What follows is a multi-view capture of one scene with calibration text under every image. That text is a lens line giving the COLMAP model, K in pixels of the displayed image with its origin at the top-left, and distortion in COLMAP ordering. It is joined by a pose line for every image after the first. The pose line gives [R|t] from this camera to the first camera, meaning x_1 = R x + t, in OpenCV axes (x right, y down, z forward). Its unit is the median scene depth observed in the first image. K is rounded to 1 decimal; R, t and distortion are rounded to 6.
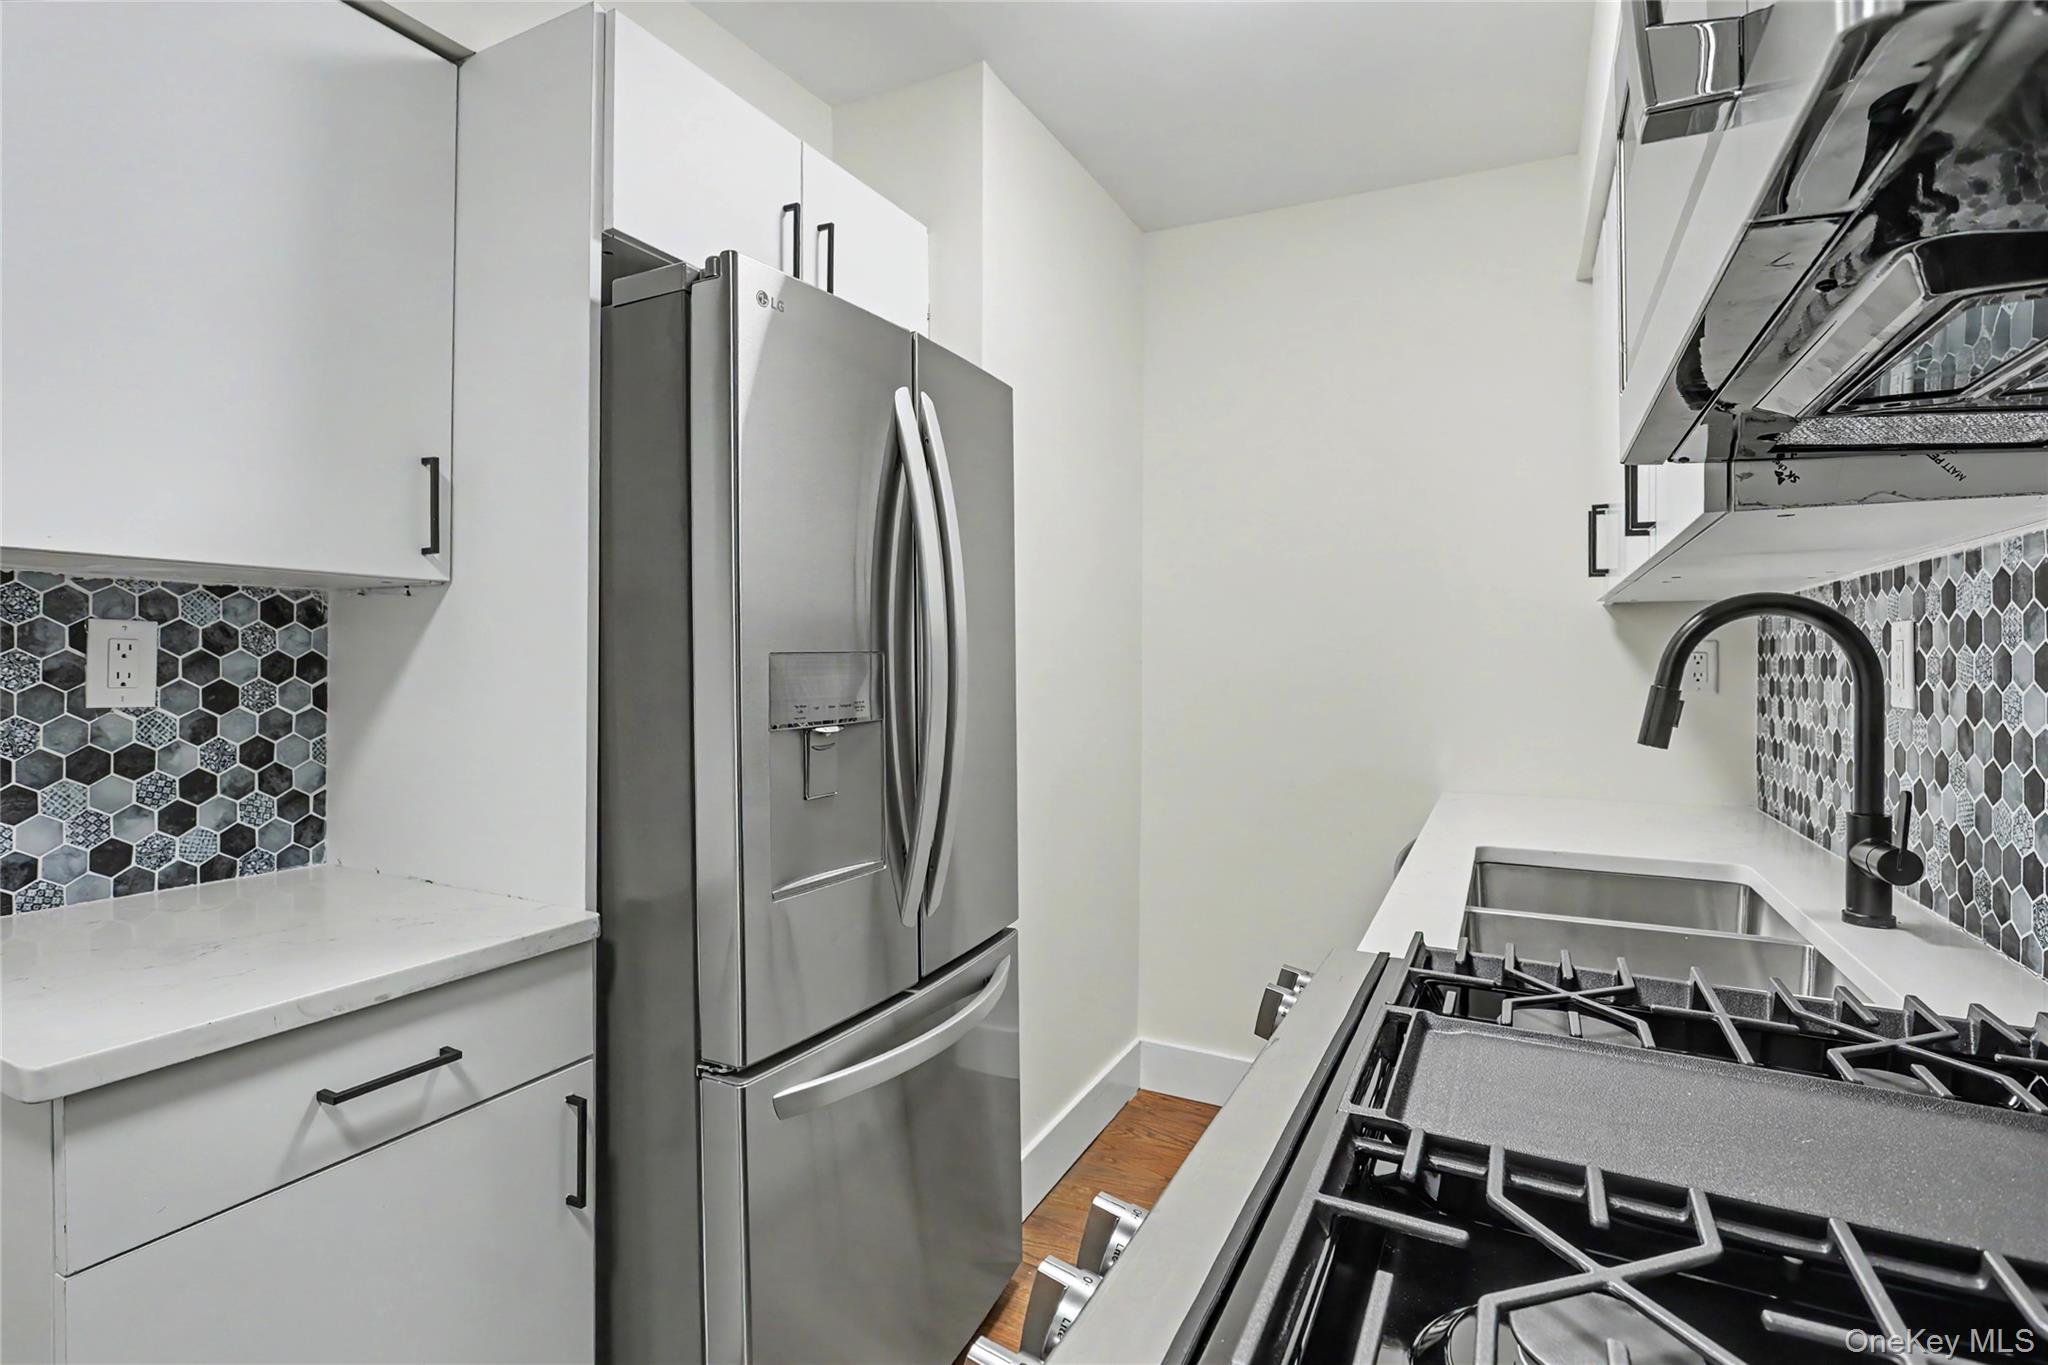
lens RADIAL K [[978.5, 0, 1023.6], [0, 978.5, 662.7], [0, 0, 1]] dist [-0.017596, 0.006695]
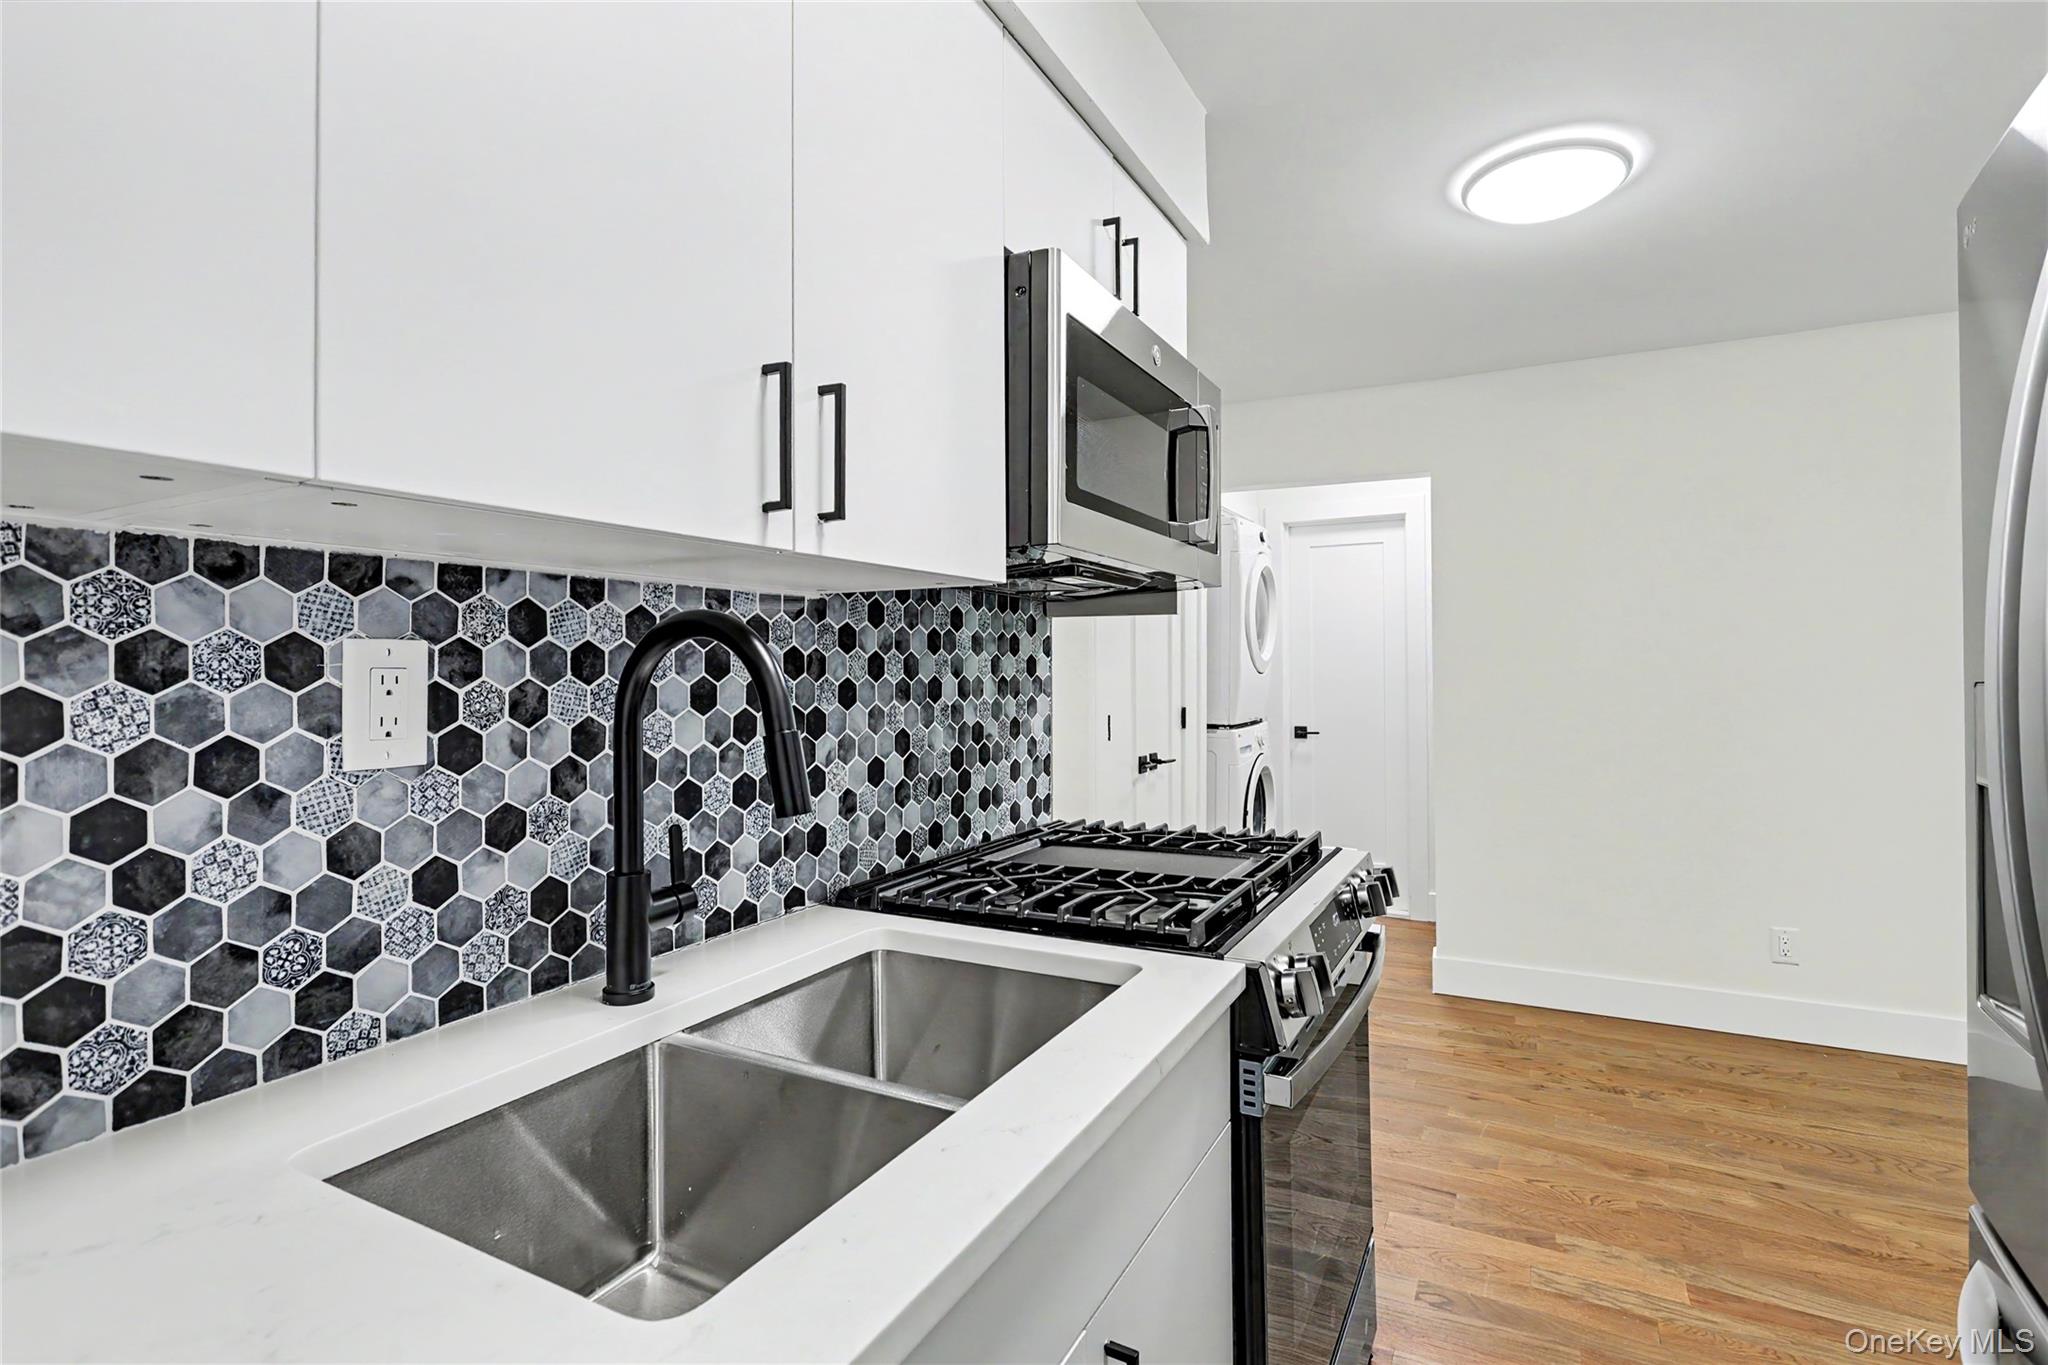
lens RADIAL K [[983.3, 0, 1018.9], [0, 983.3, 669.3], [0, 0, 1]] dist [-0.014749, 0.005510]
pose [[-0.999756, 0.003889, 0.021732, 0.447883], [0.003846, 0.999991, -0.001988, -0.018909], [-0.021740, -0.001904, -0.999762, 1.662494]]
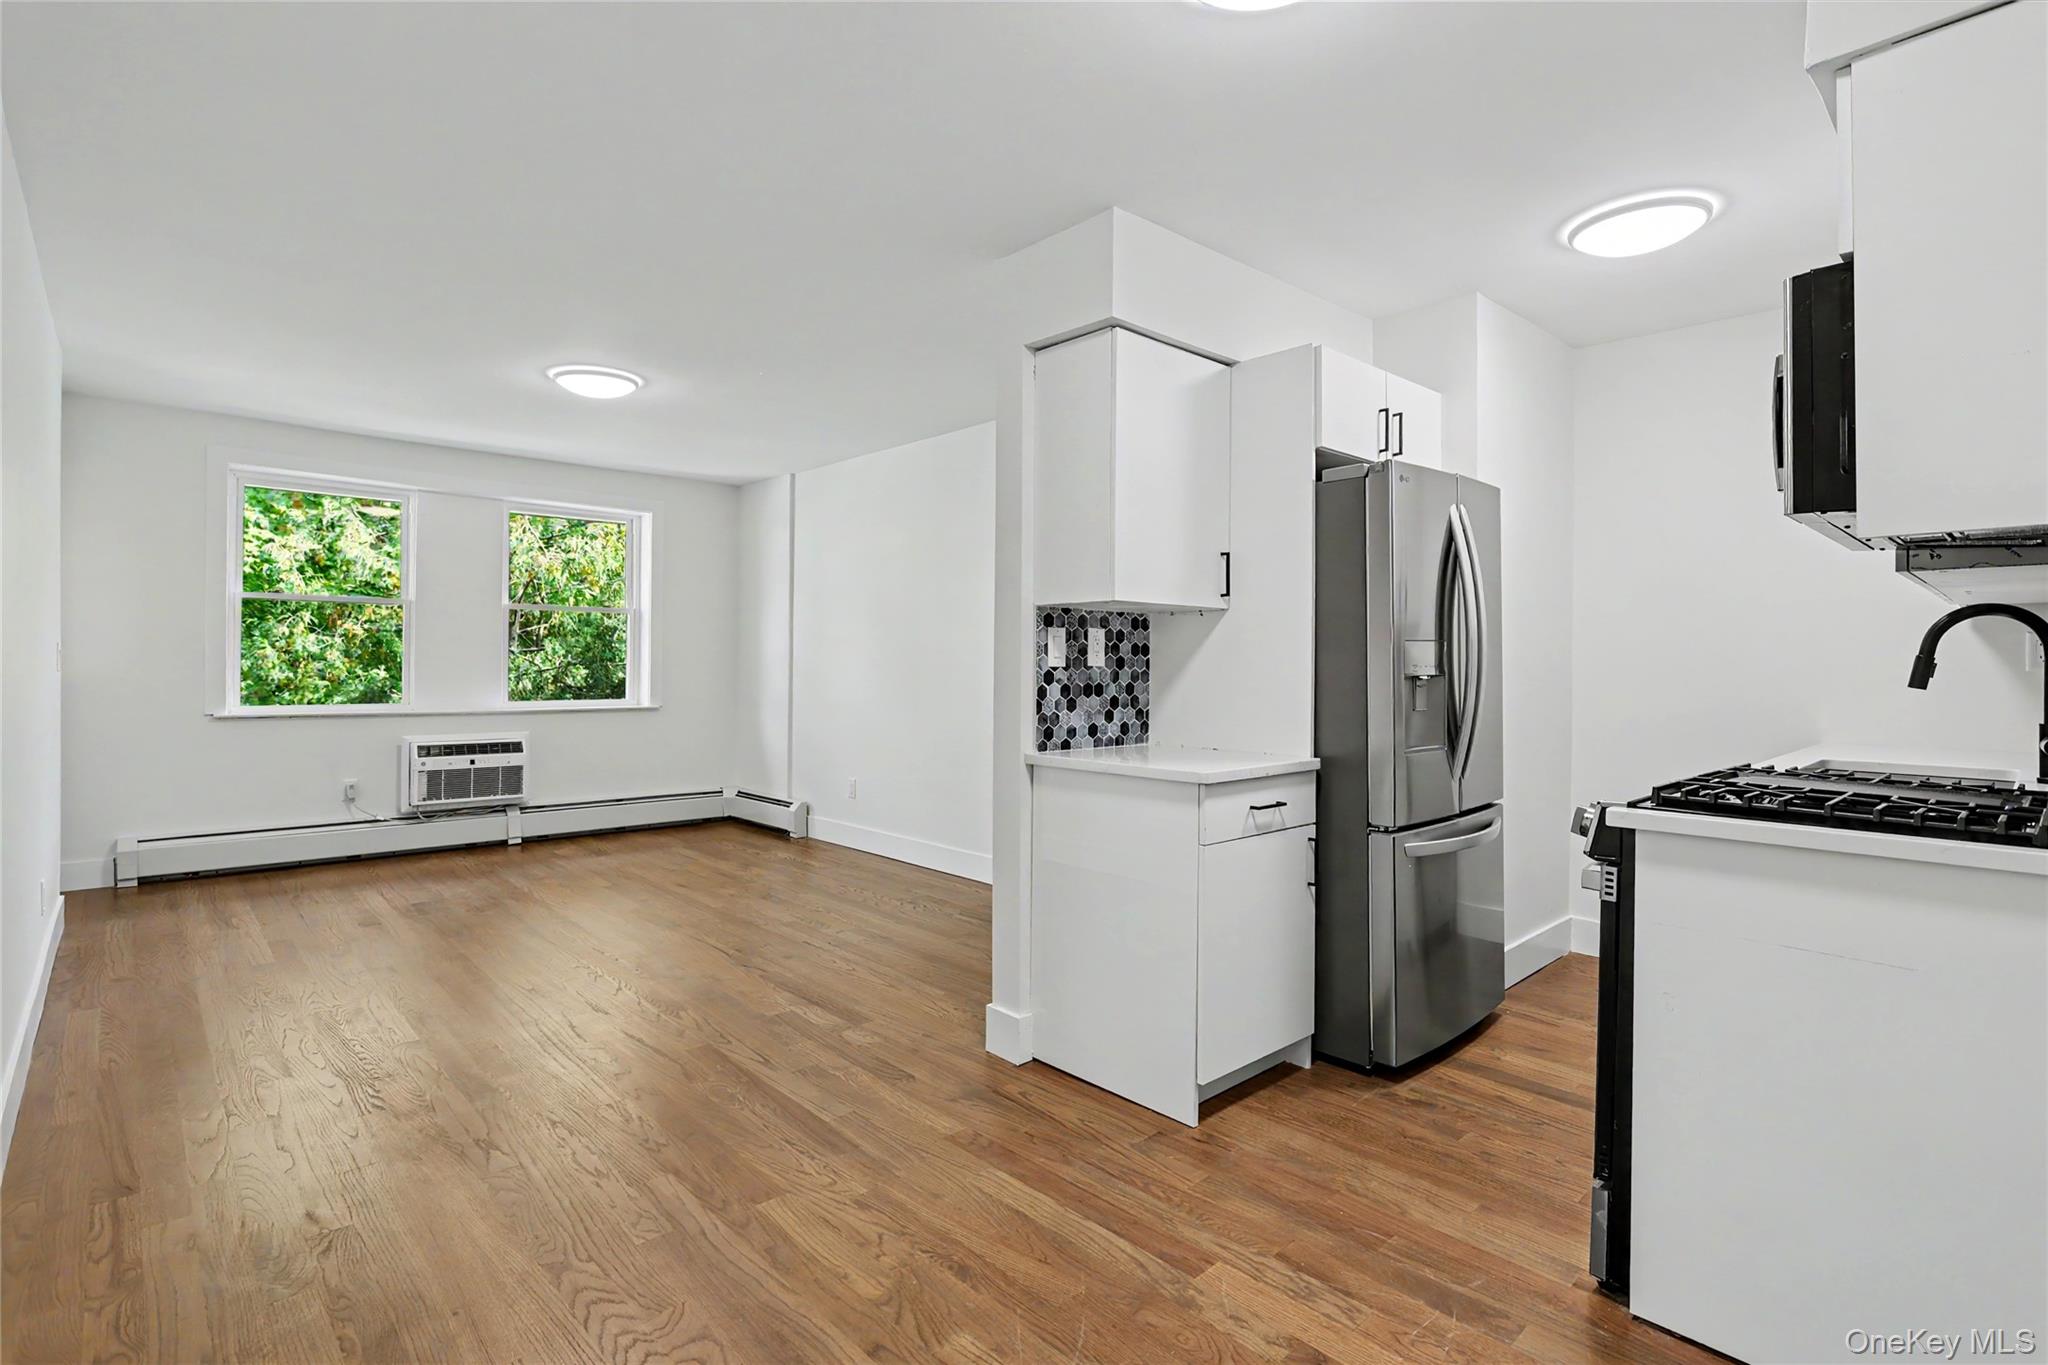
lens RADIAL K [[978.5, 0, 1023.6], [0, 978.5, 662.7], [0, 0, 1]] dist [-0.017596, 0.006695]
pose [[0.938501, 0.001228, -0.345274, -0.284056], [-0.002453, 0.999992, -0.003110, 0.045470], [0.345268, 0.003766, 0.938497, -1.235680]]
